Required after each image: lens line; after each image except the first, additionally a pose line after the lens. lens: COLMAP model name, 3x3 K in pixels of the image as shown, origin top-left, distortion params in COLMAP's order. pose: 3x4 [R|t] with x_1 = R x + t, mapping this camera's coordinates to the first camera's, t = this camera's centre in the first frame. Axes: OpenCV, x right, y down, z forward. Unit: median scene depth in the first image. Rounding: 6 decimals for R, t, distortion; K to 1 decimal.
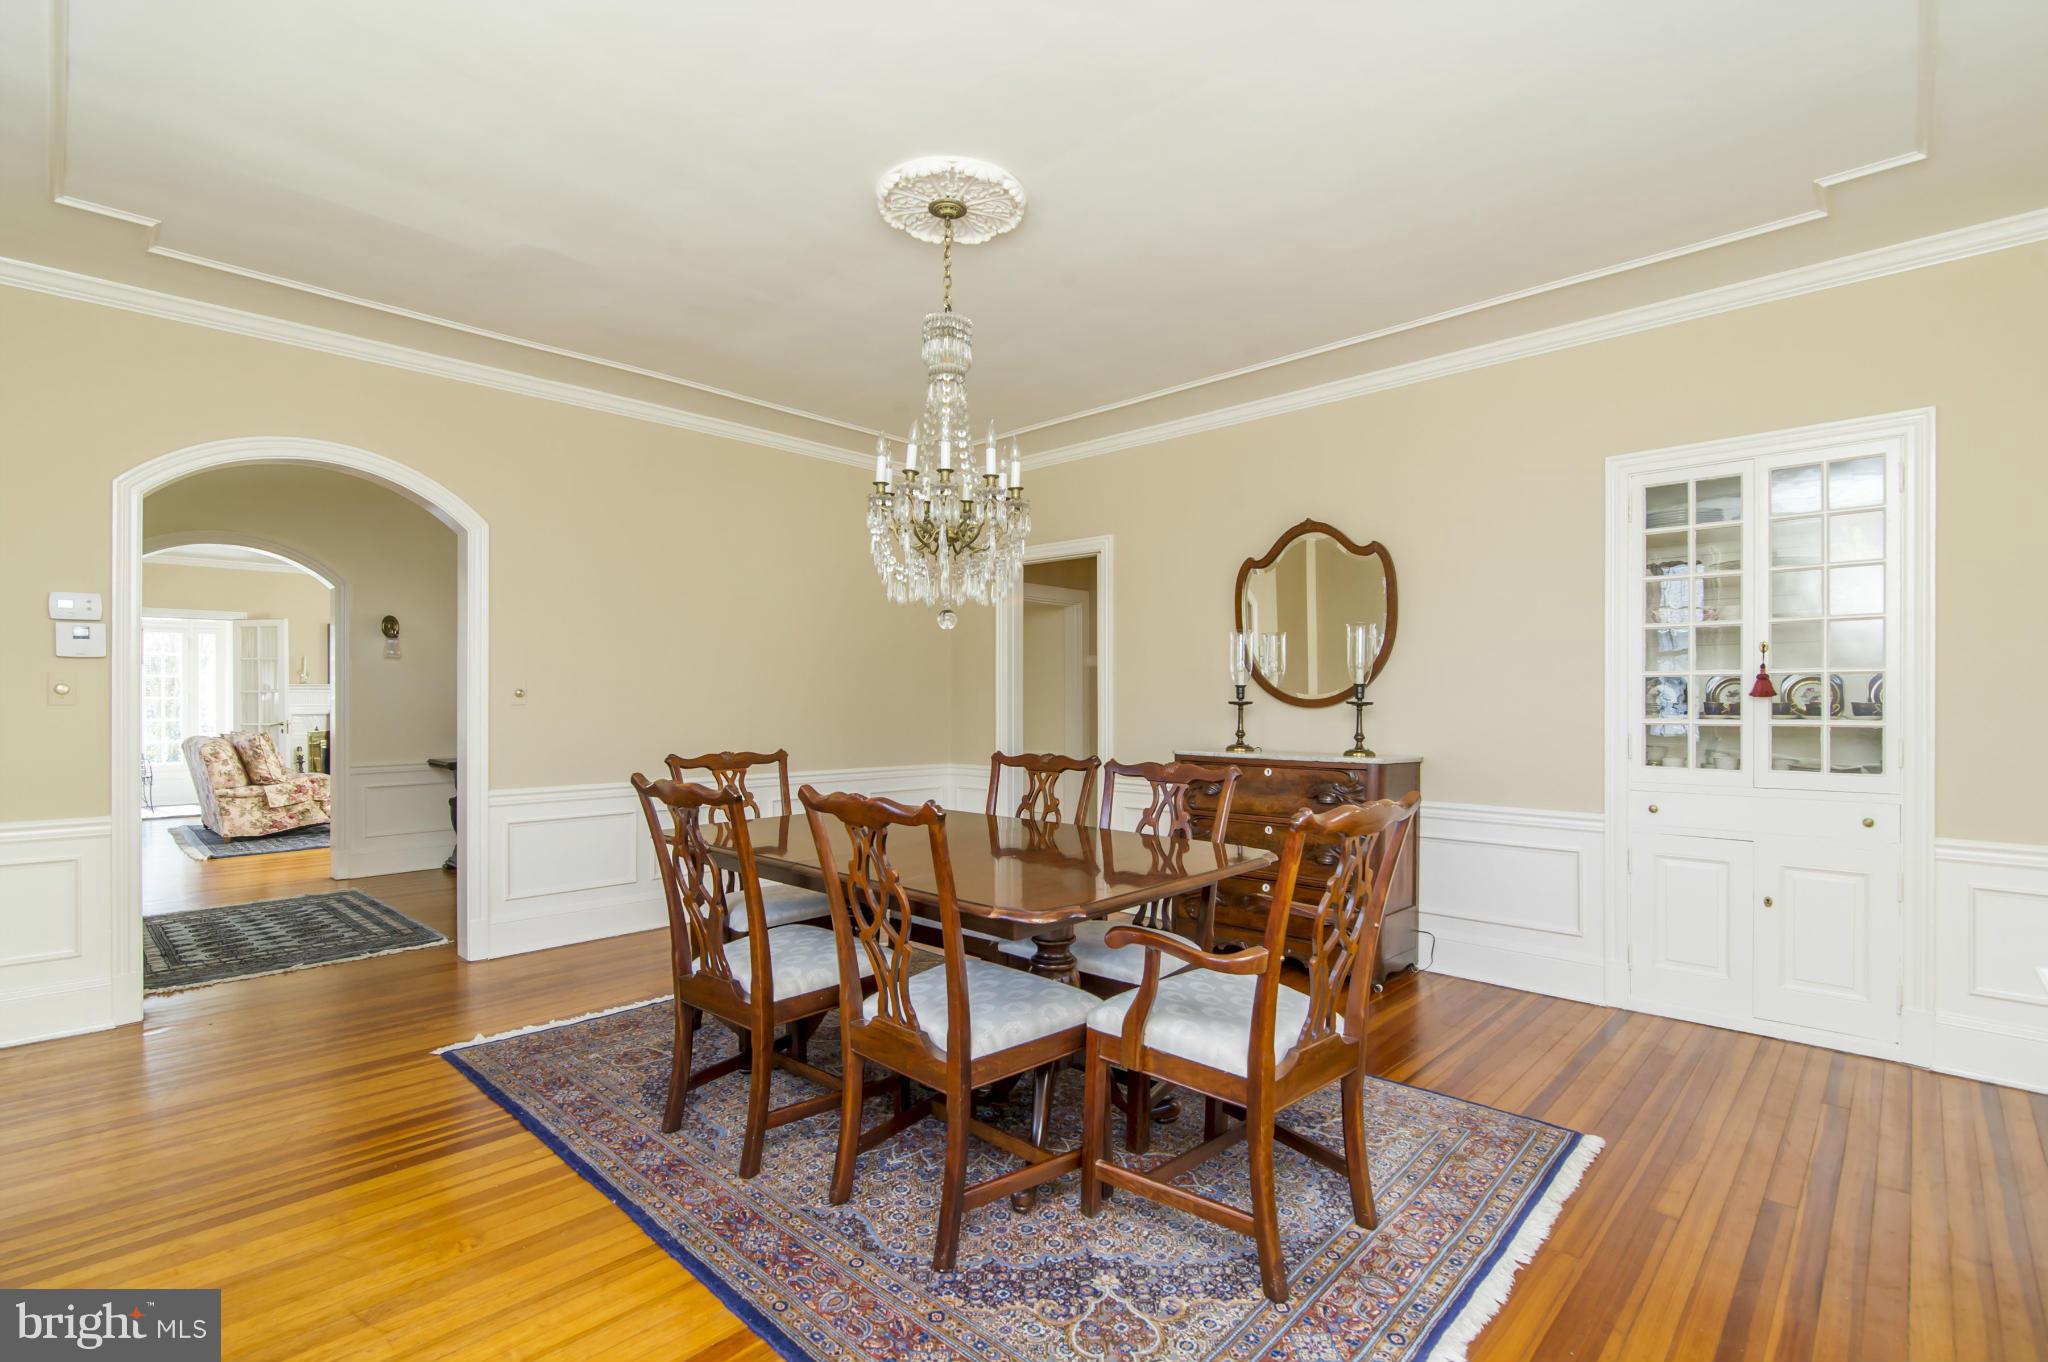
lens RADIAL K [[947.5, 0, 1018.6], [0, 947.5, 699.9], [0, 0, 1]] dist [-0.012590, 0.000650]
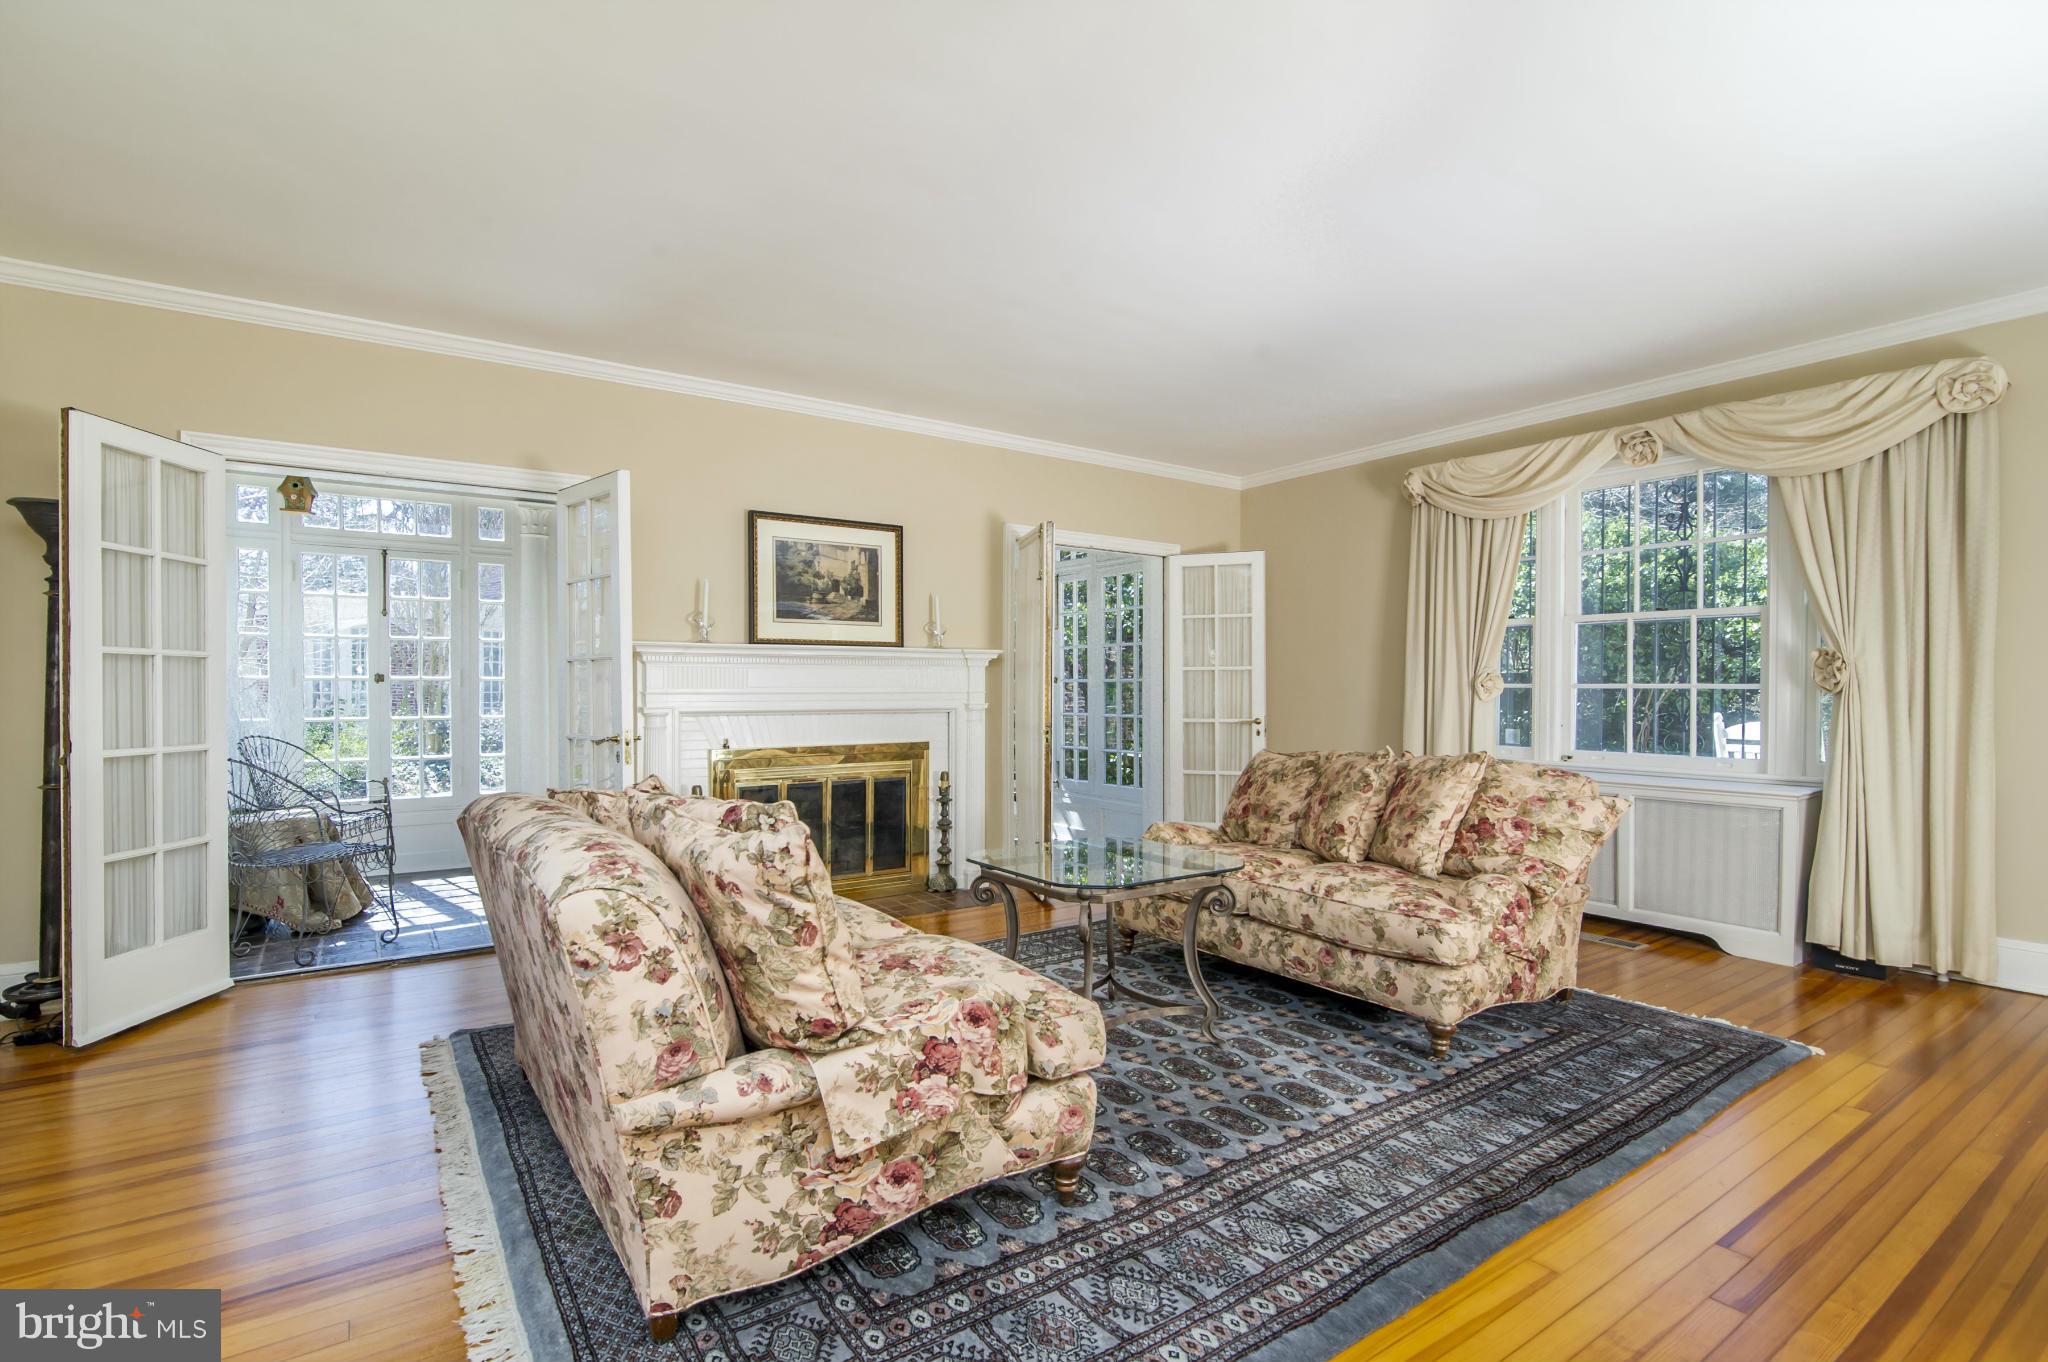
lens RADIAL K [[947.5, 0, 1080.5], [0, 947.5, 689.2], [0, 0, 1]] dist [-0.012590, 0.000650]
pose [[0.990849, 0.003667, -0.134928, -0.712320], [-0.003161, 0.999987, 0.003958, 0.003792], [0.134940, -0.003495, 0.990848, 0.791963]]
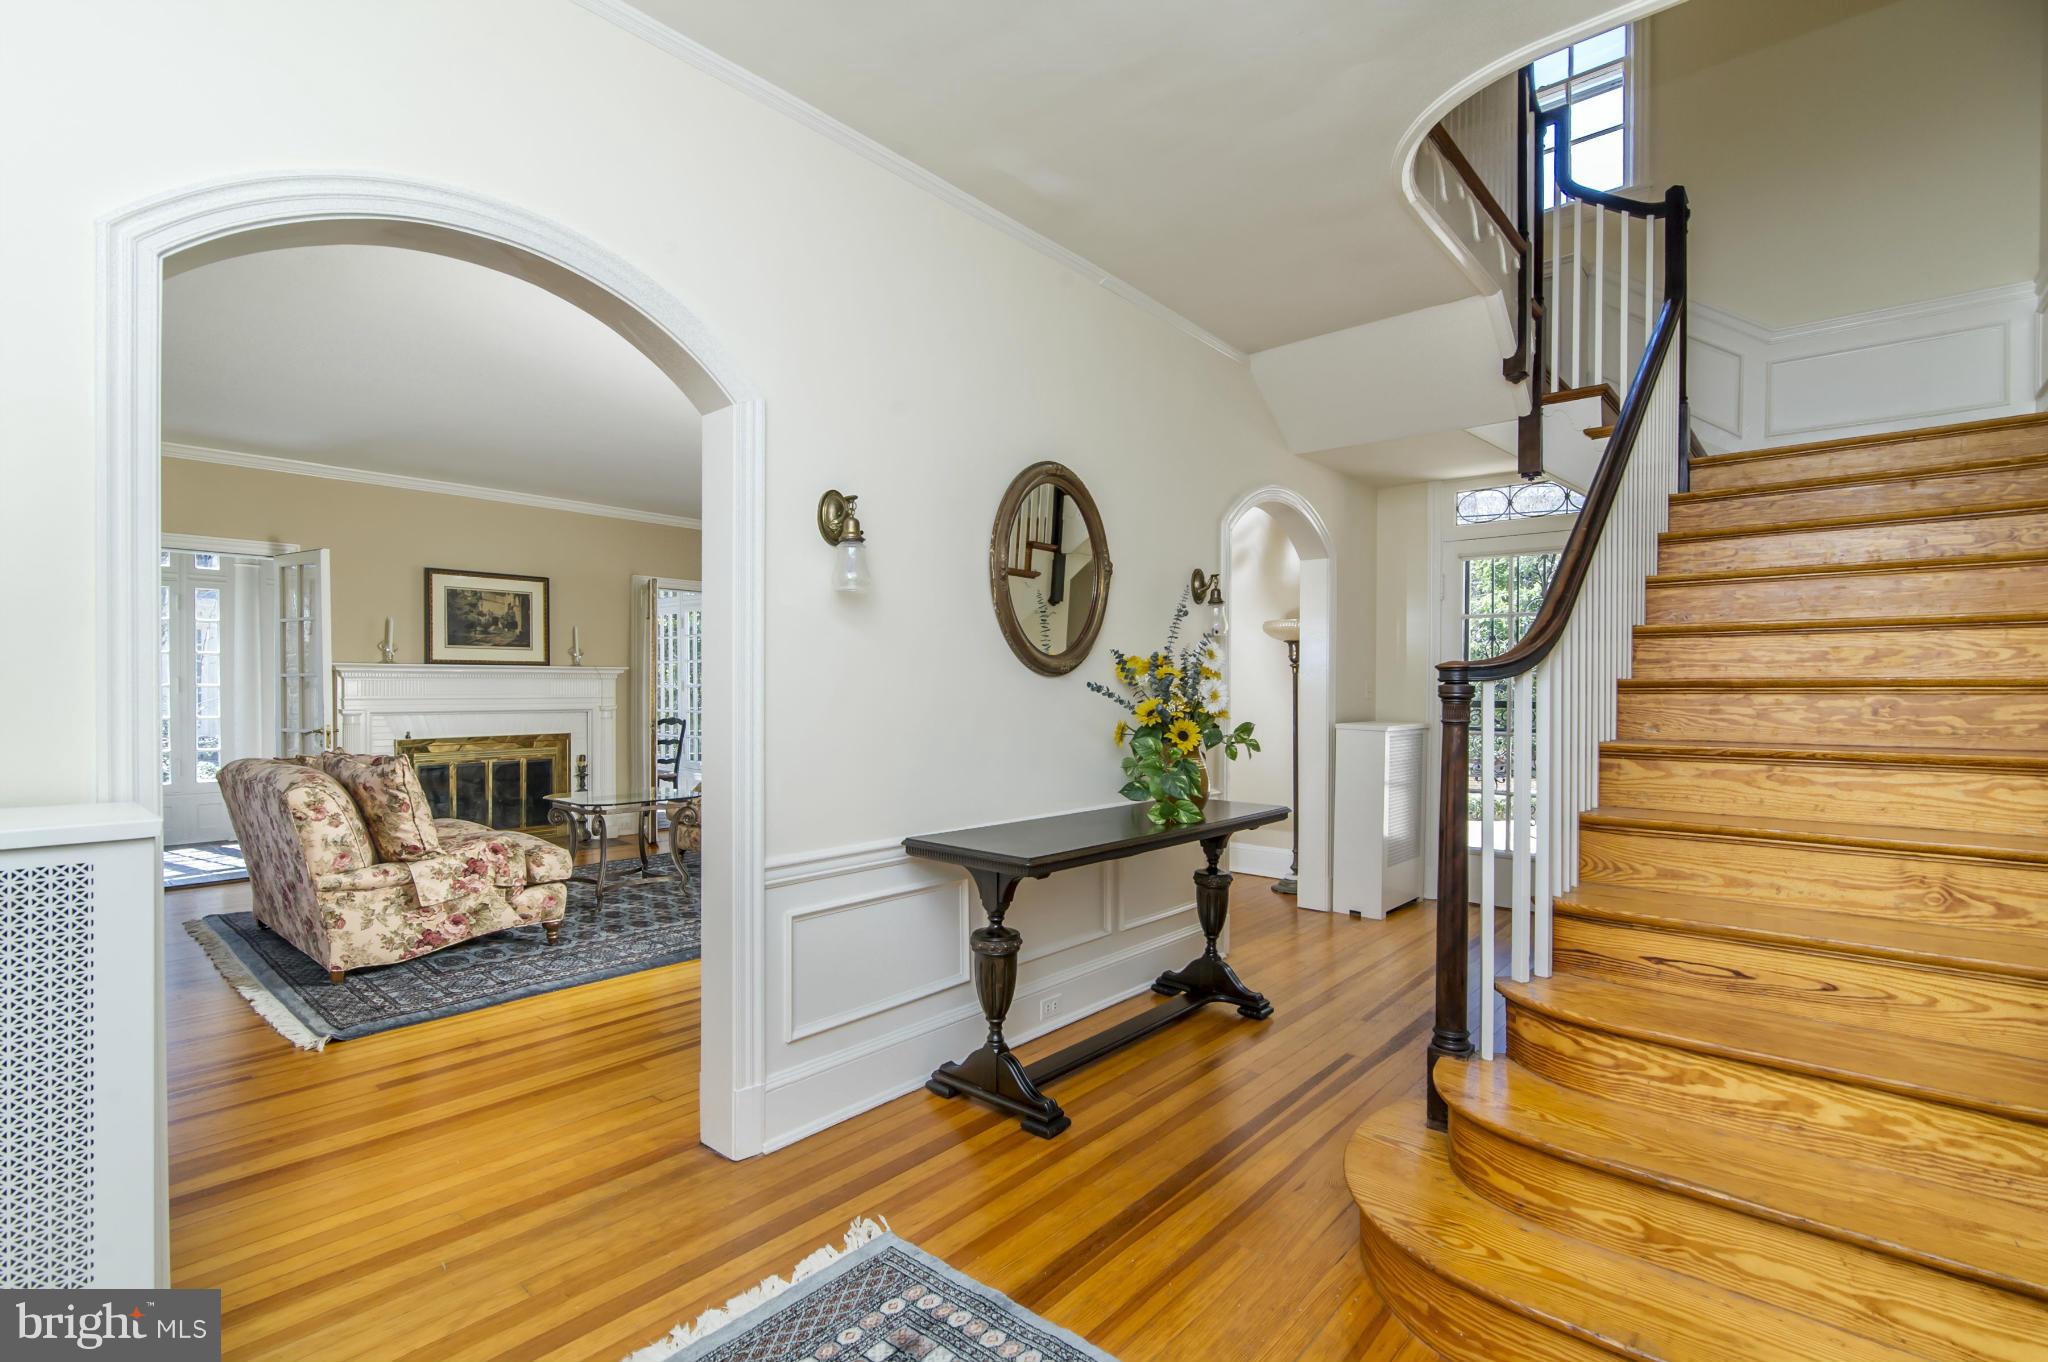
lens RADIAL K [[947.5, 0, 1012.9], [0, 947.5, 692.2], [0, 0, 1]] dist [-0.012590, 0.000650]
pose [[0.999370, 0.002686, 0.035379, -0.498408], [-0.002988, 0.999960, 0.008485, -0.005820], [-0.035355, -0.008585, 0.999338, 0.486126]]
